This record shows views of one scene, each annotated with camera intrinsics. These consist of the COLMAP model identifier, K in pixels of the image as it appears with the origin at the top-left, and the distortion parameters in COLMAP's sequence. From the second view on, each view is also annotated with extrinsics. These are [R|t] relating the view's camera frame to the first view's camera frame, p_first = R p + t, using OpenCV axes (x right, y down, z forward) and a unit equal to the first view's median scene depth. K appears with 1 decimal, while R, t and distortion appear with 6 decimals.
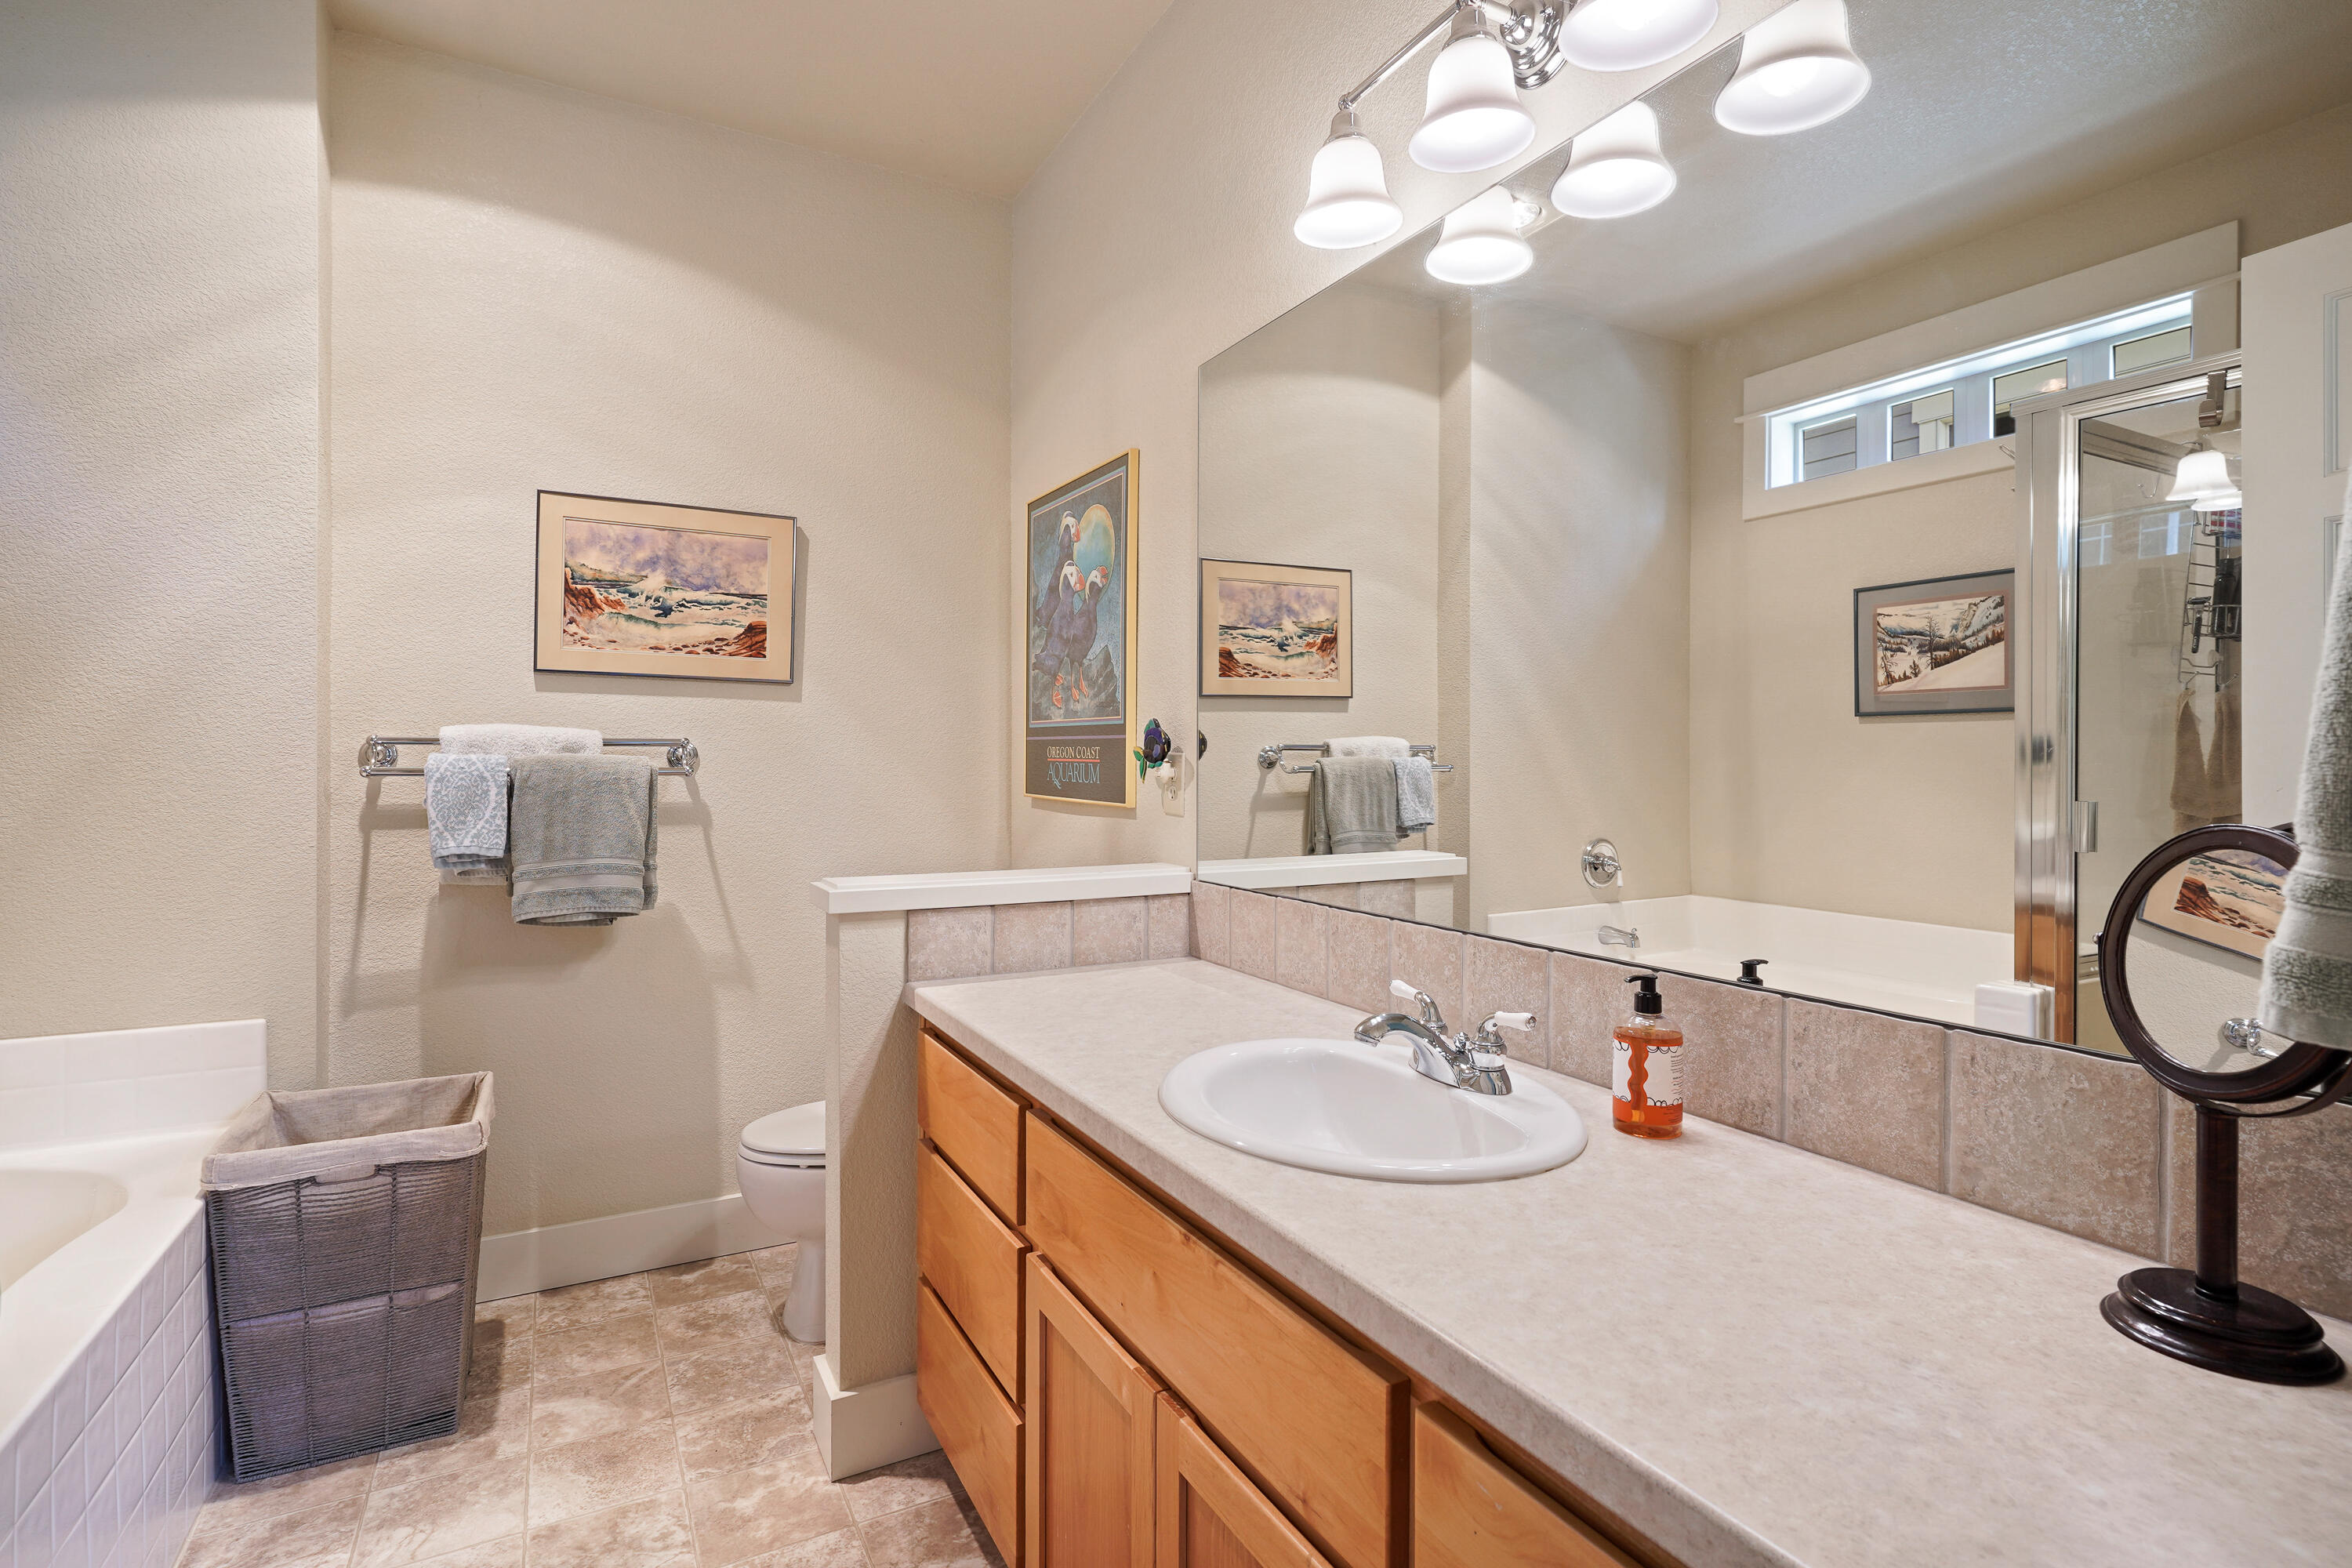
lens RADIAL K [[1114.9, 0, 1176.0], [0, 1114.9, 784.0], [0, 0, 1]] dist [-0.001044, -0.000046]
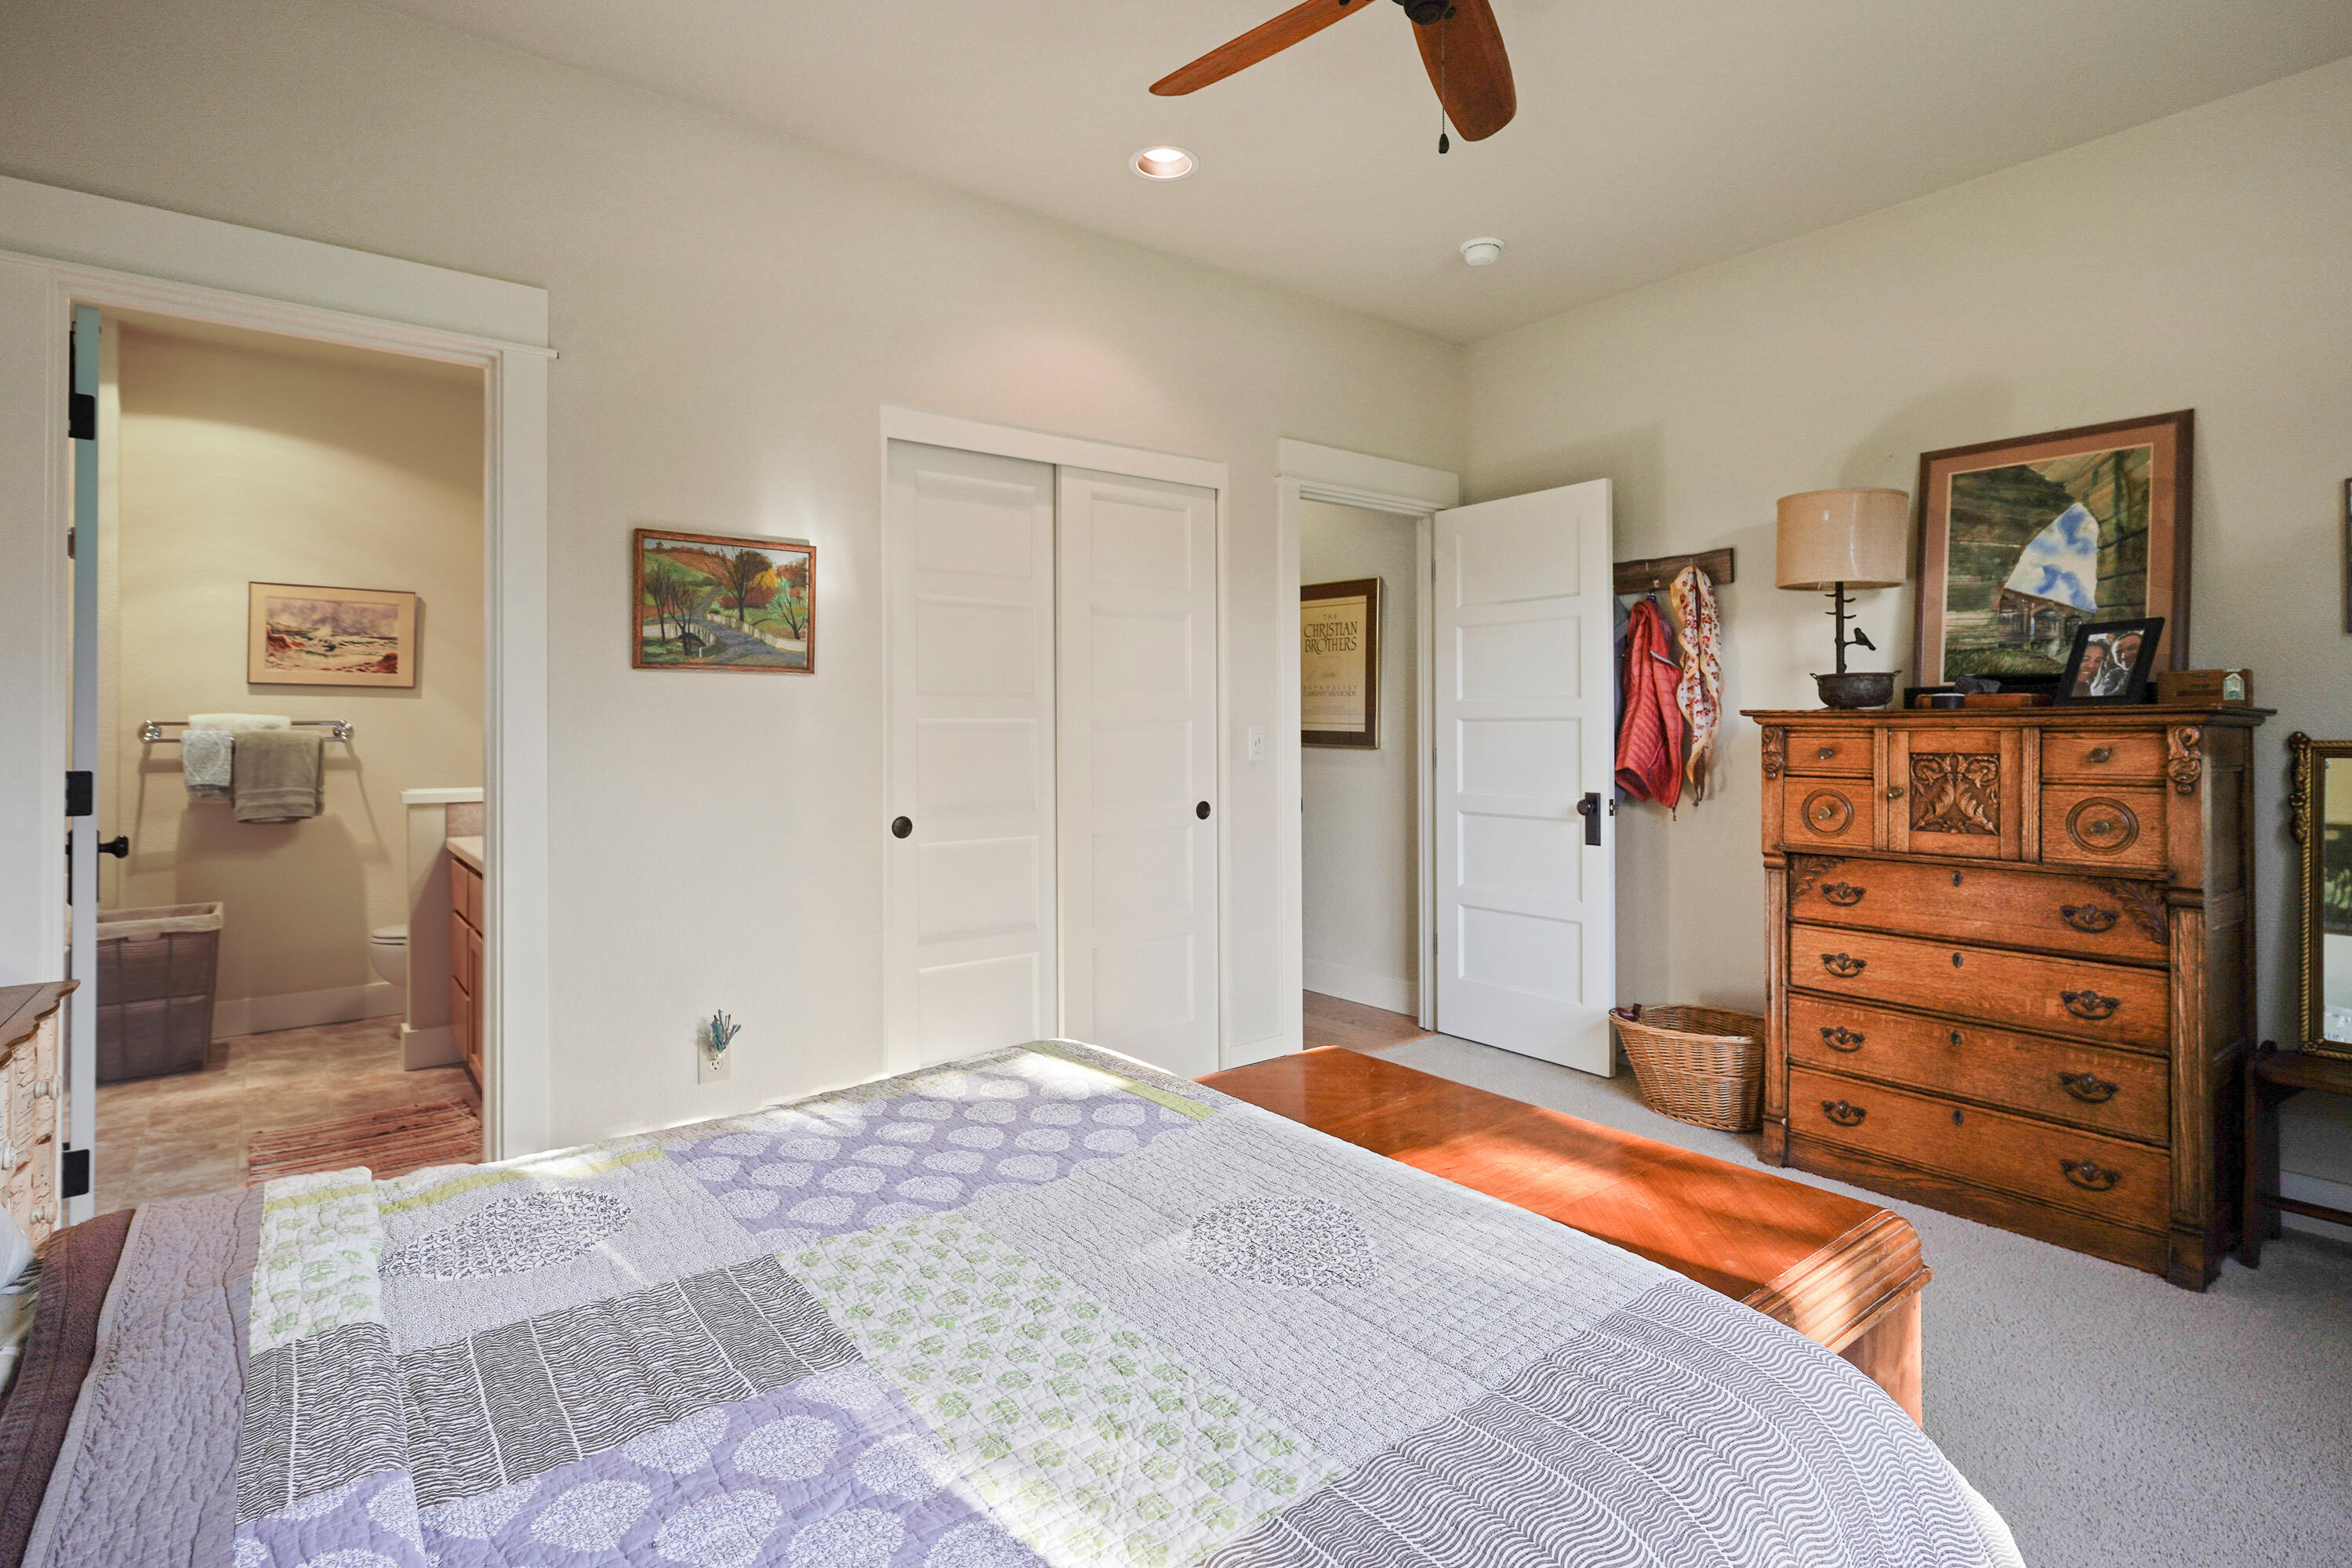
lens RADIAL K [[1149.7, 0, 1182.2], [0, 1149.7, 738.7], [0, 0, 1]] dist [-0.001339, 0.000935]
pose [[0.987435, -0.010332, 0.157686, 0.624032], [0.012836, 0.999807, -0.014872, 0.034226], [-0.157502, 0.016709, 0.987377, -1.074701]]
